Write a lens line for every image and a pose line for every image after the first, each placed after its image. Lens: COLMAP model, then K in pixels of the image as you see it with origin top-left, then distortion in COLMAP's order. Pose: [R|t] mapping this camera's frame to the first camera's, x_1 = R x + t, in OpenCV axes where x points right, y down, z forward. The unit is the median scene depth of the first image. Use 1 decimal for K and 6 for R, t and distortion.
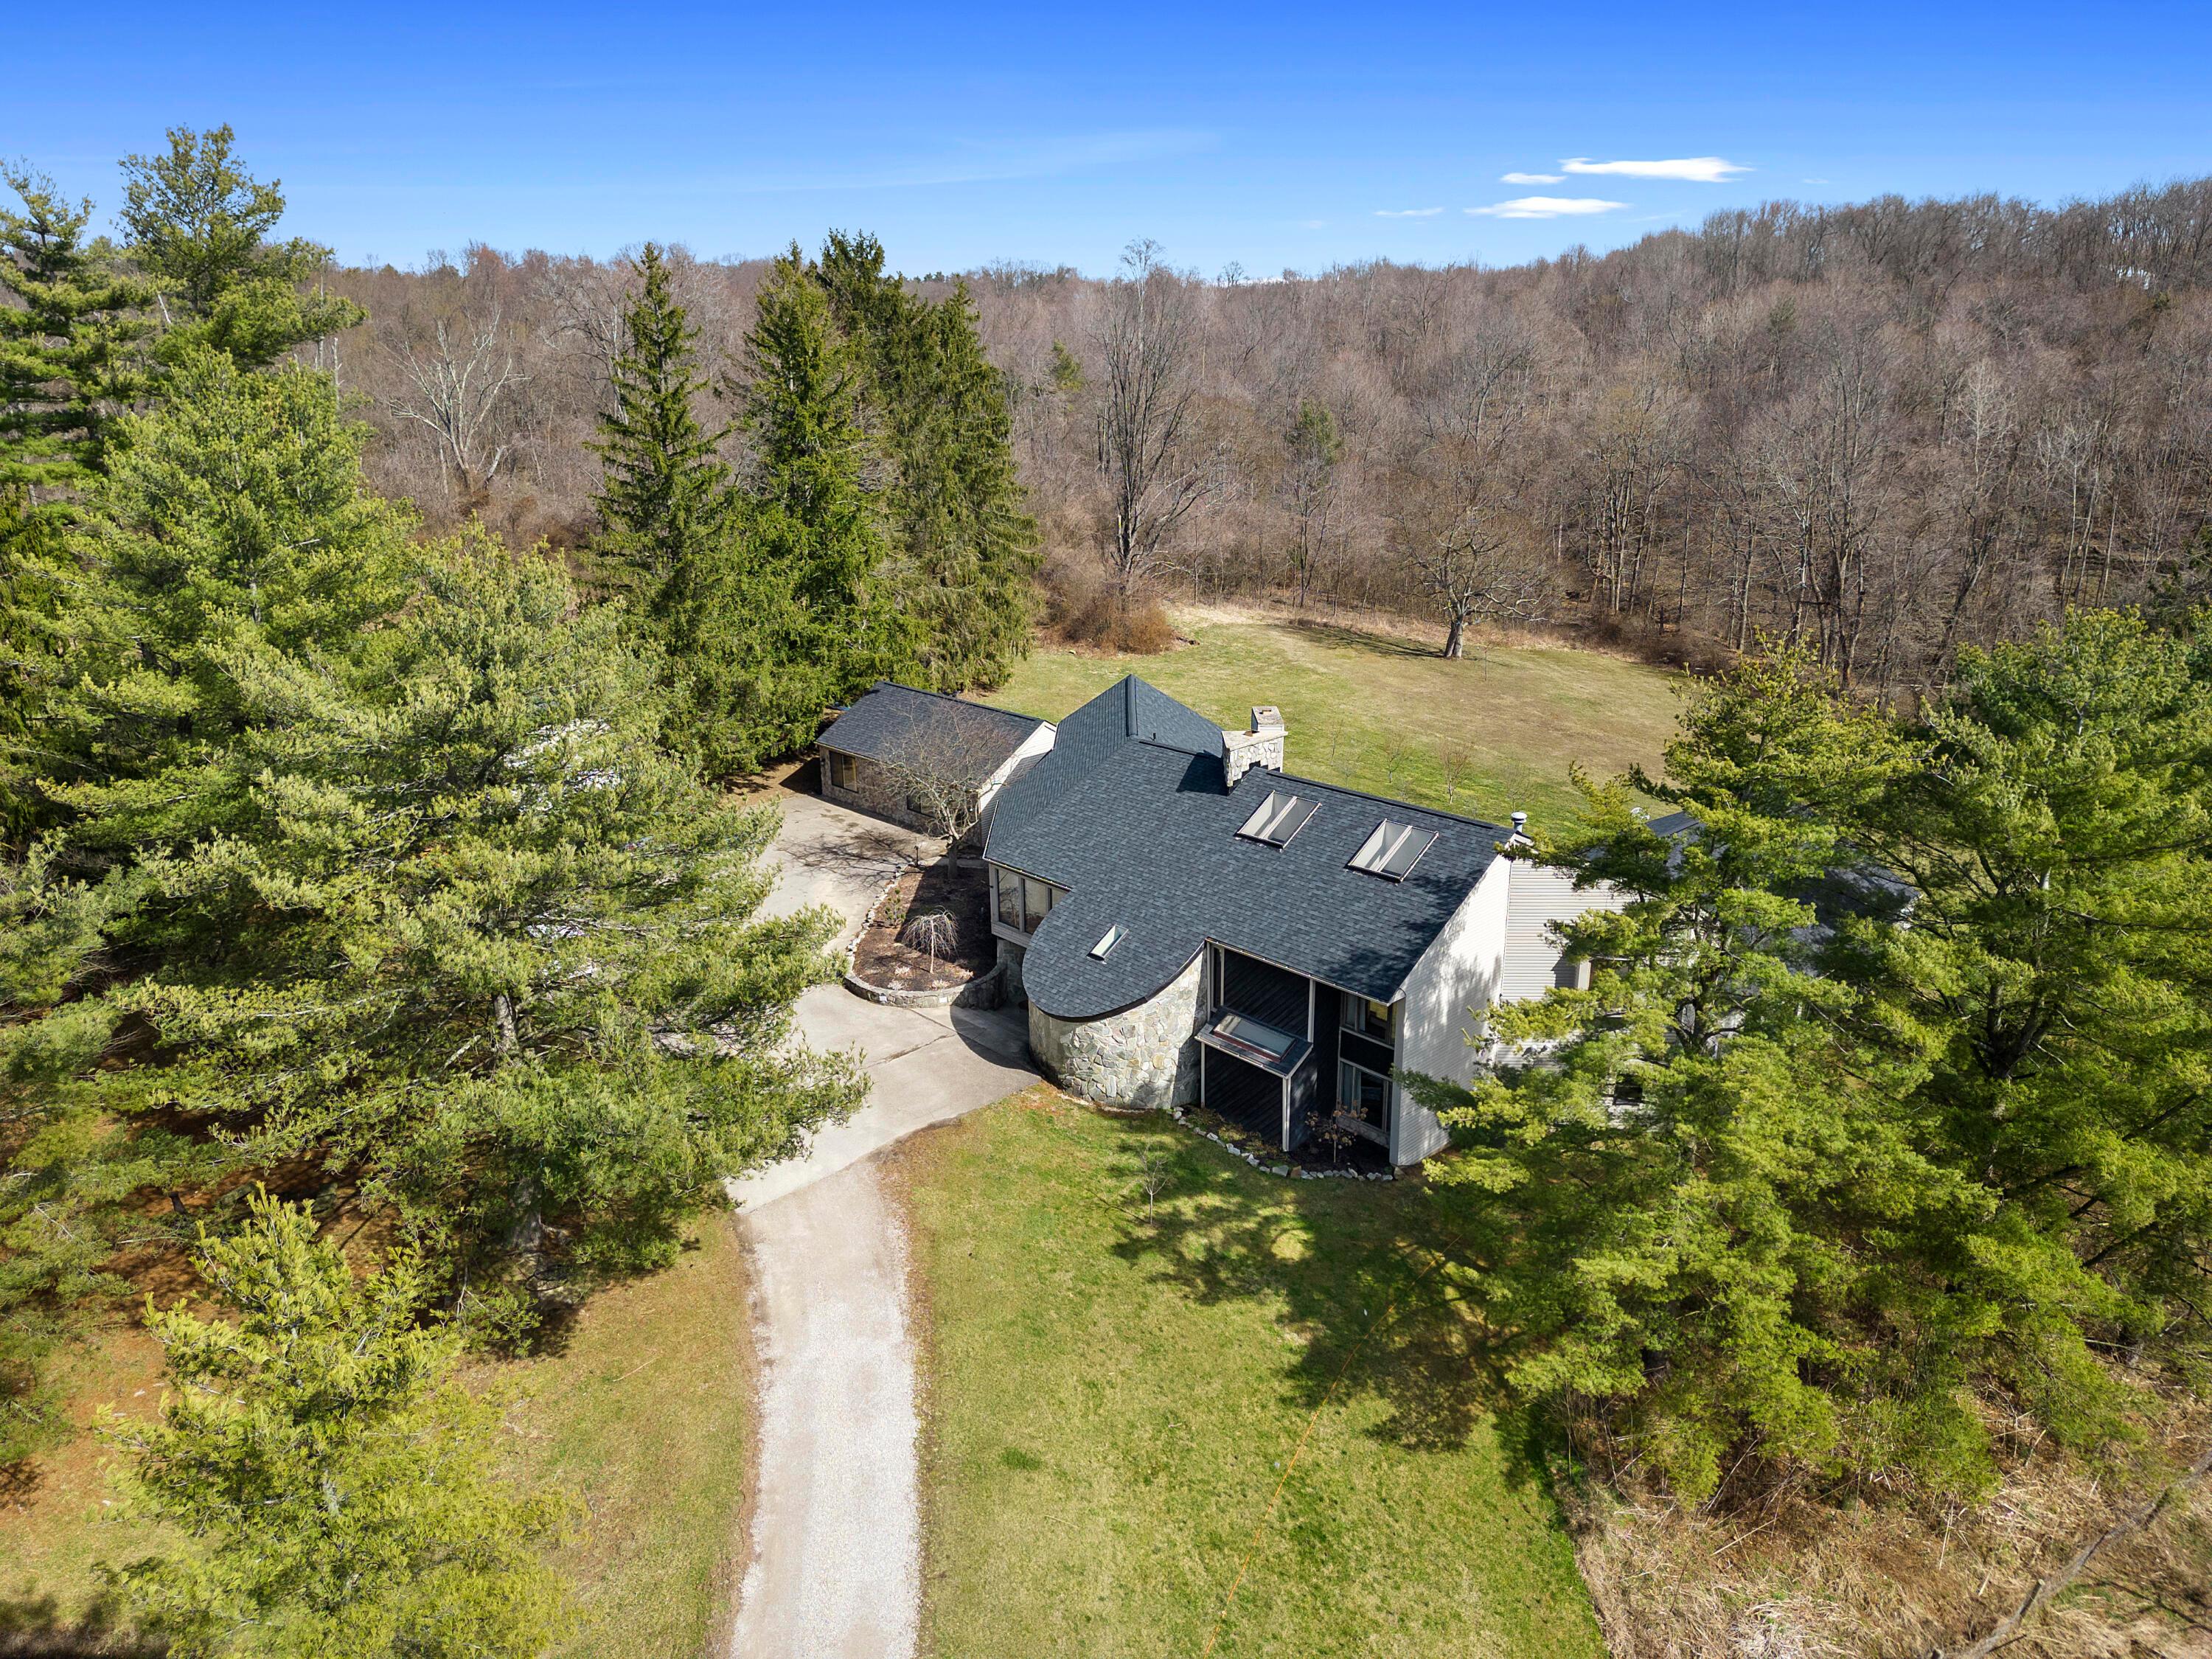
lens RADIAL K [[1556.4, 0, 1110.7], [0, 1556.4, 843.5], [0, 0, 1]] dist [0.067015, -0.062909]
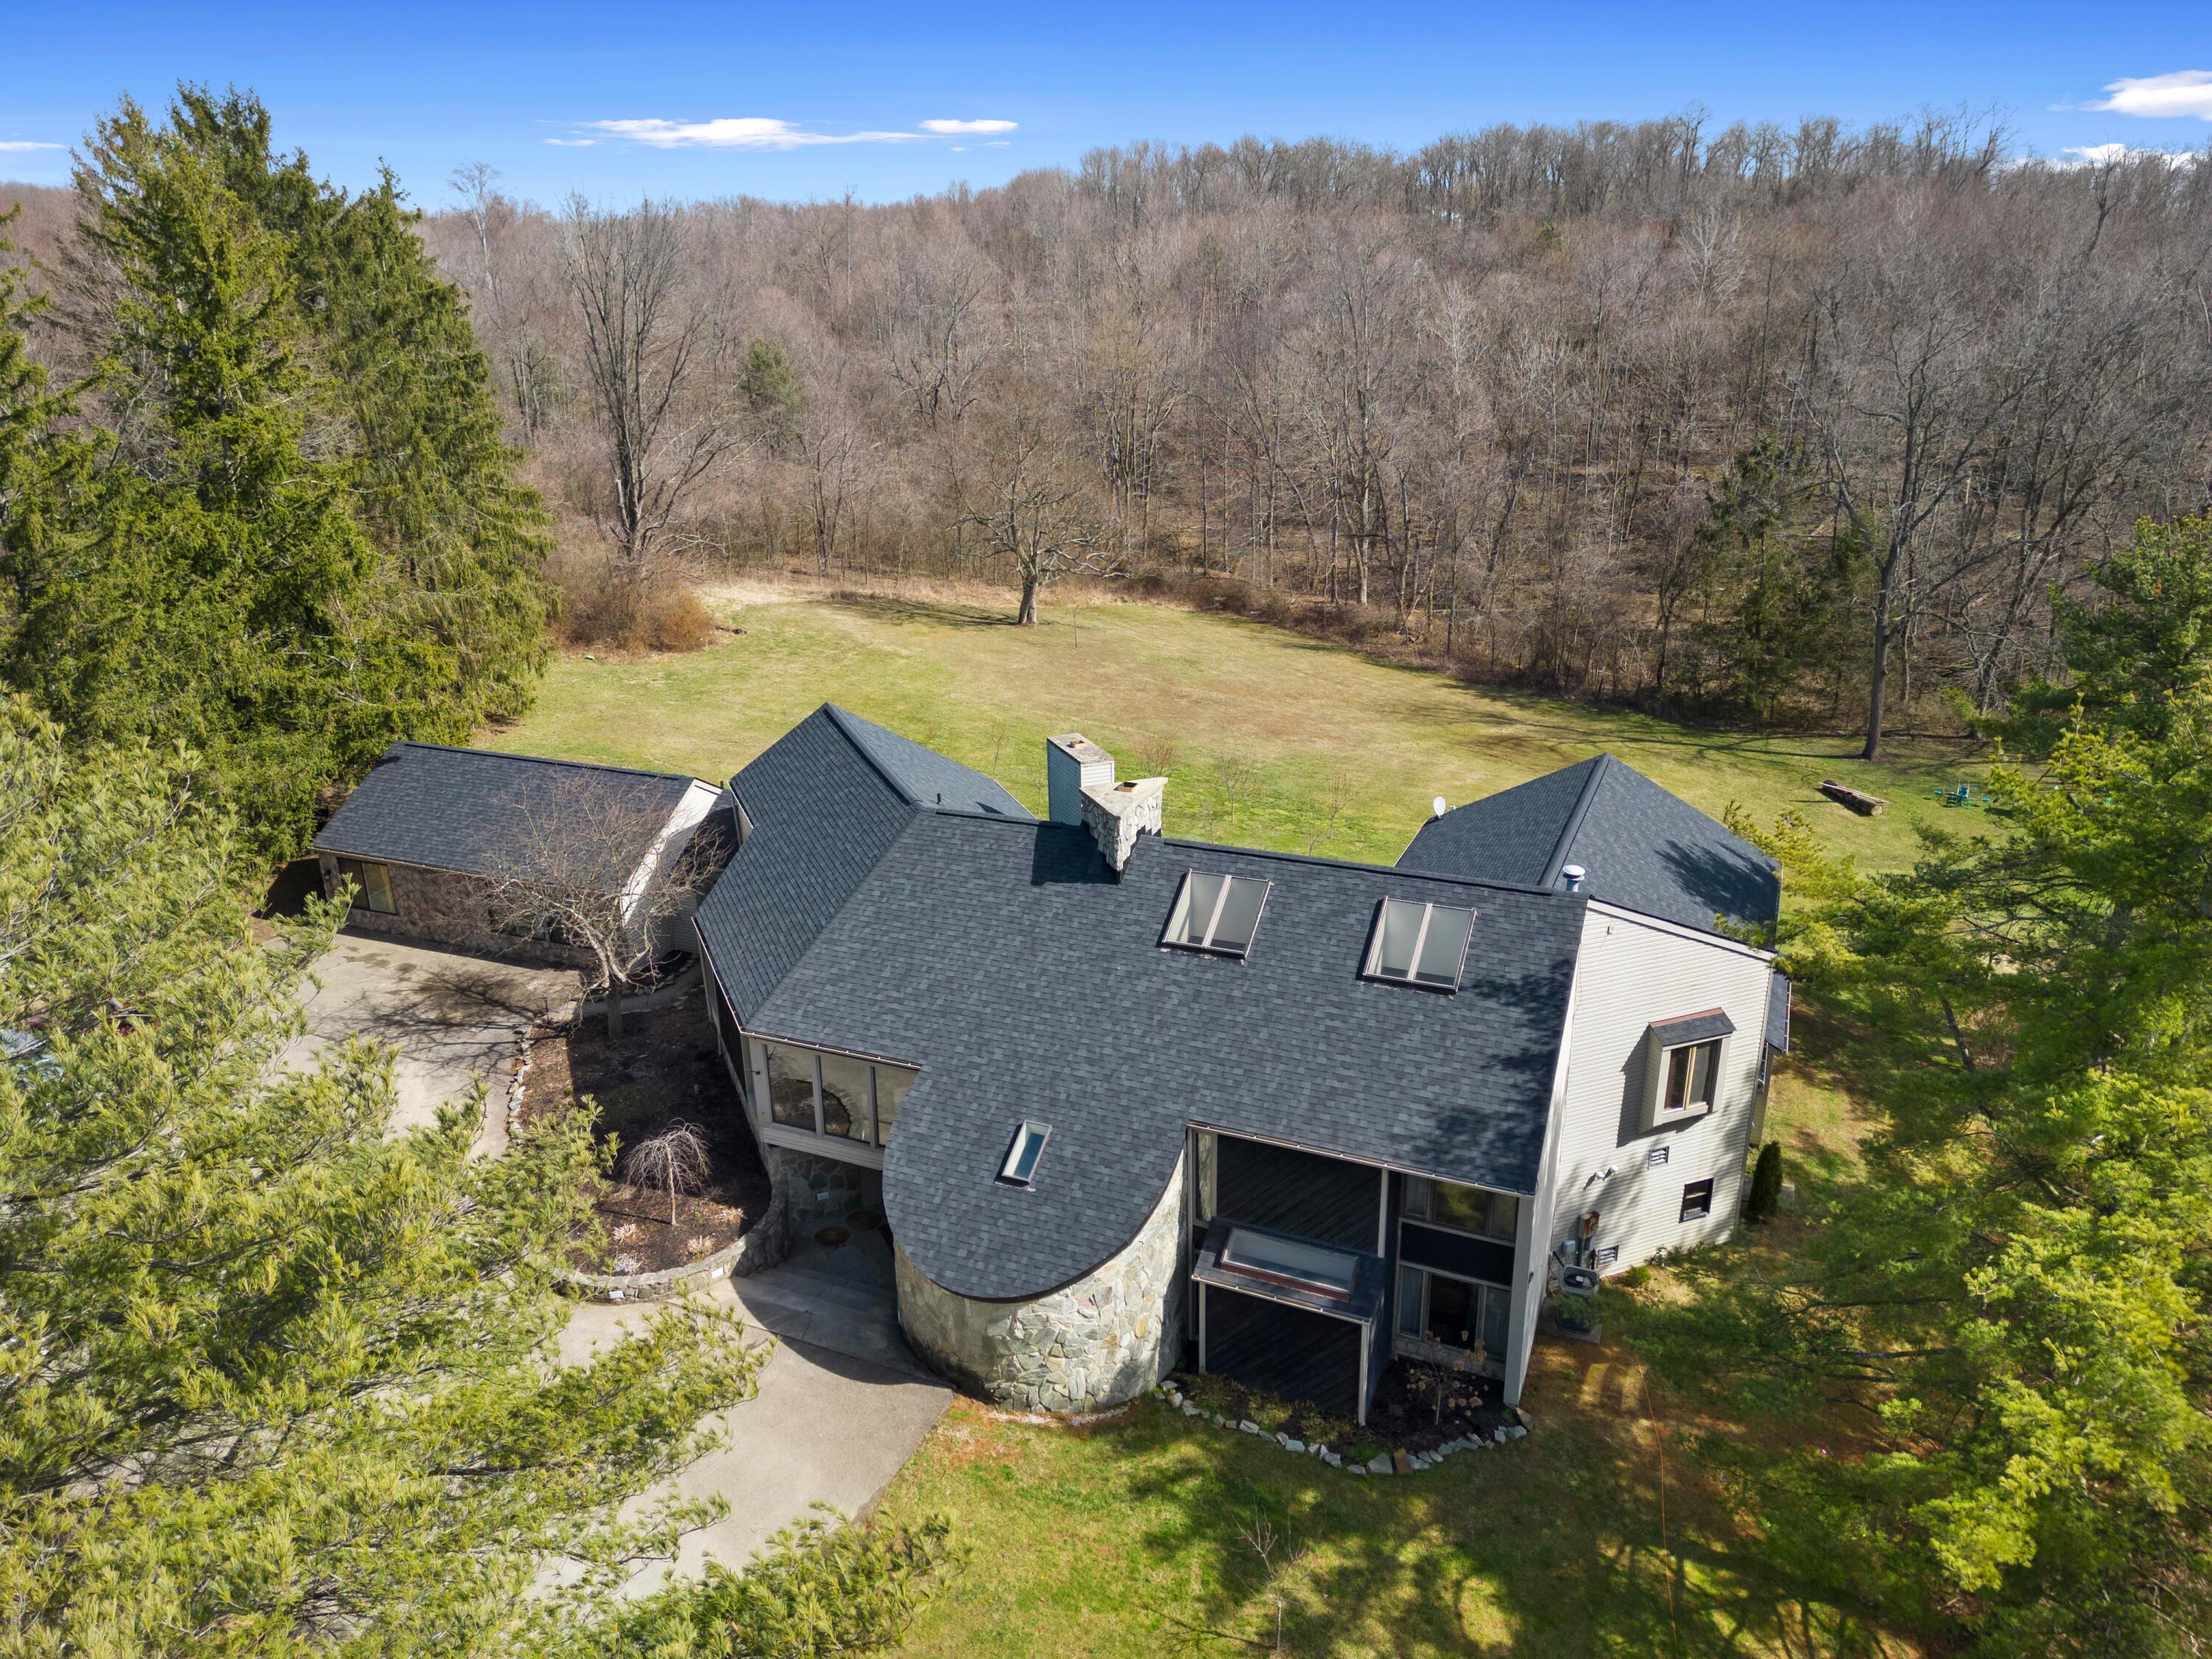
lens RADIAL K [[1556.4, 0, 1122.2], [0, 1556.4, 832.6], [0, 0, 1]] dist [0.067015, -0.062909]
pose [[0.920237, -0.137726, 0.366326, -0.121856], [0.128901, 0.990467, 0.048573, -0.061970], [-0.369524, 0.002521, 0.929218, 0.264141]]
